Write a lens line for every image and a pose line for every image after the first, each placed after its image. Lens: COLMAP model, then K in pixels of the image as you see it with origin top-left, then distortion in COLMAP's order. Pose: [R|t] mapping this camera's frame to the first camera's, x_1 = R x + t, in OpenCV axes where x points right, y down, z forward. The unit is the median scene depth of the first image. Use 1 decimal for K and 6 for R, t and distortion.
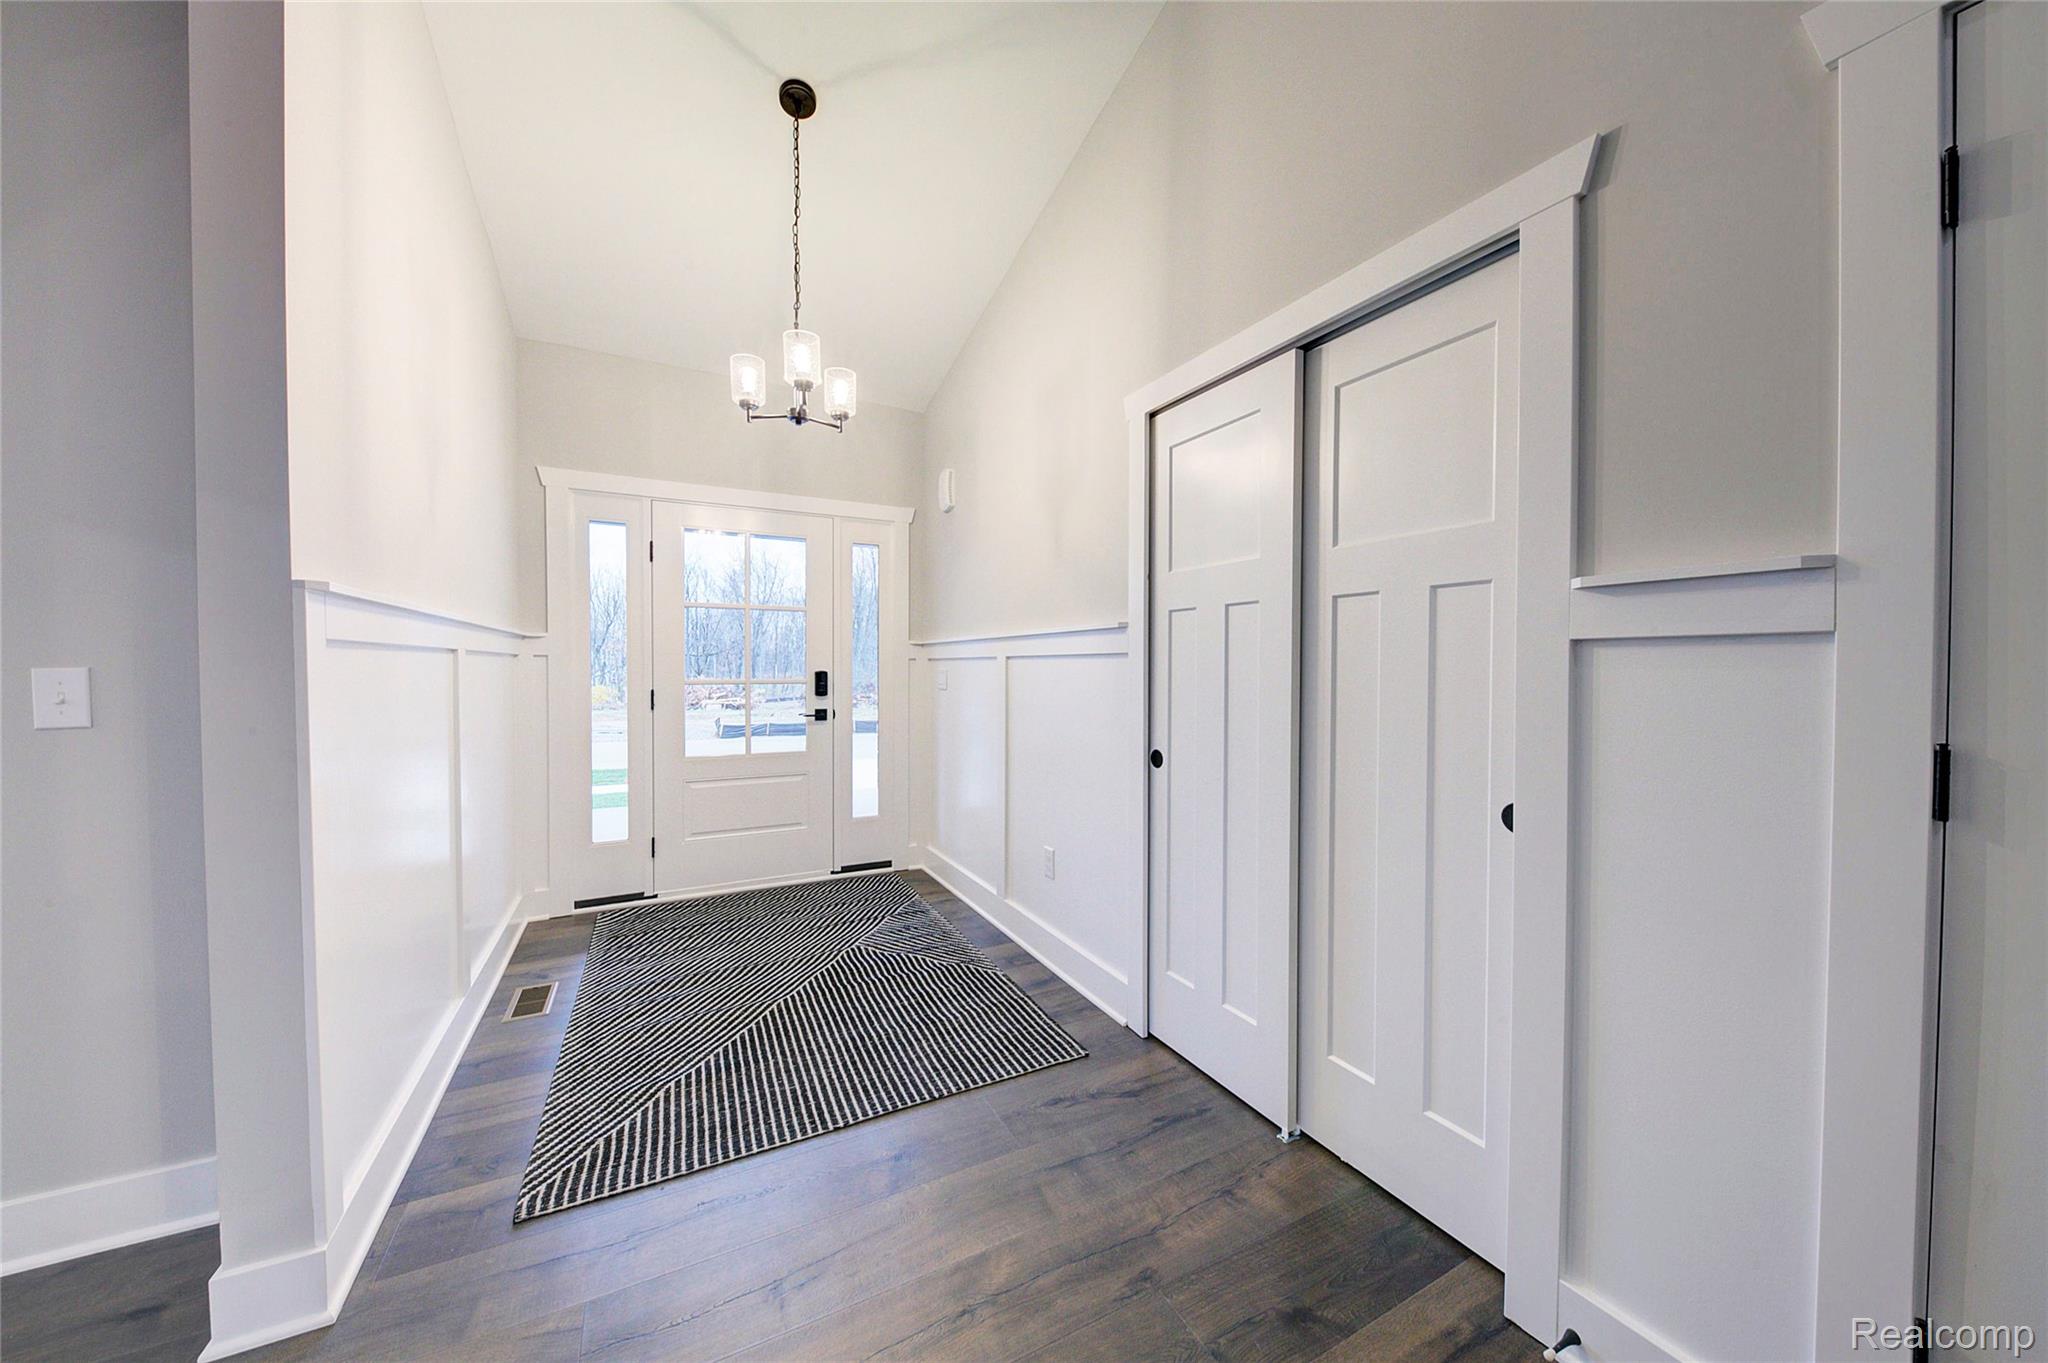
lens RADIAL K [[700.5, 0, 1025.9], [0, 700.5, 678.1], [0, 0, 1]] dist [0.012188, -0.007102]
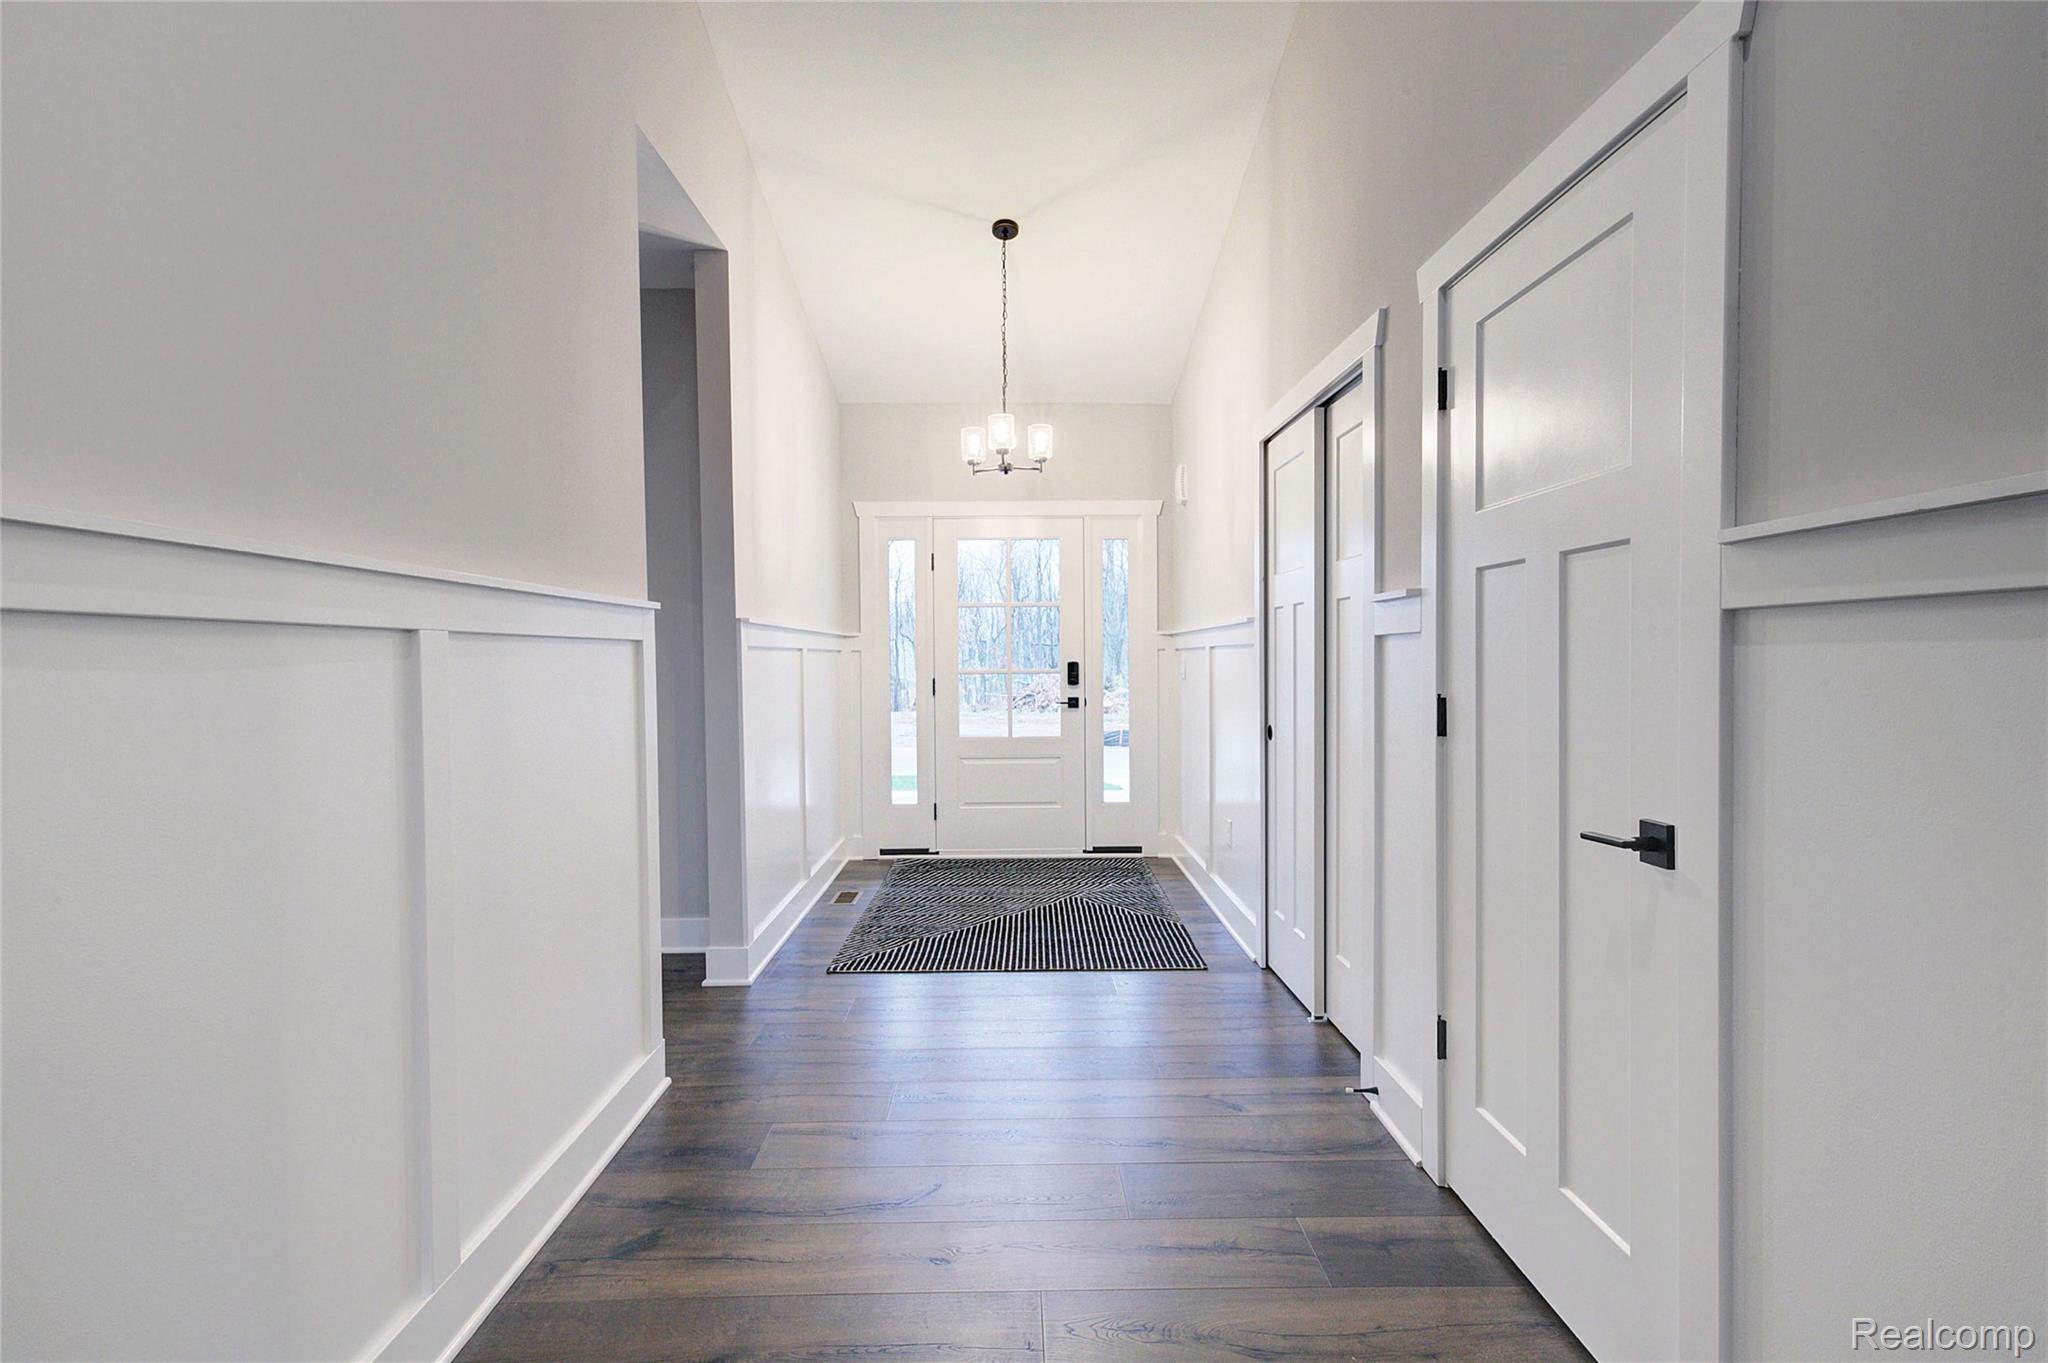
lens RADIAL K [[972.3, 0, 1024.0], [0, 972.3, 681.5], [0, 0, 1]] dist [-0.003961, -0.000094]
pose [[0.894943, 0.001405, -0.446177, 0.389845], [0.002296, 0.999967, 0.007754, 0.010614], [0.446174, -0.007964, 0.894911, -0.465375]]
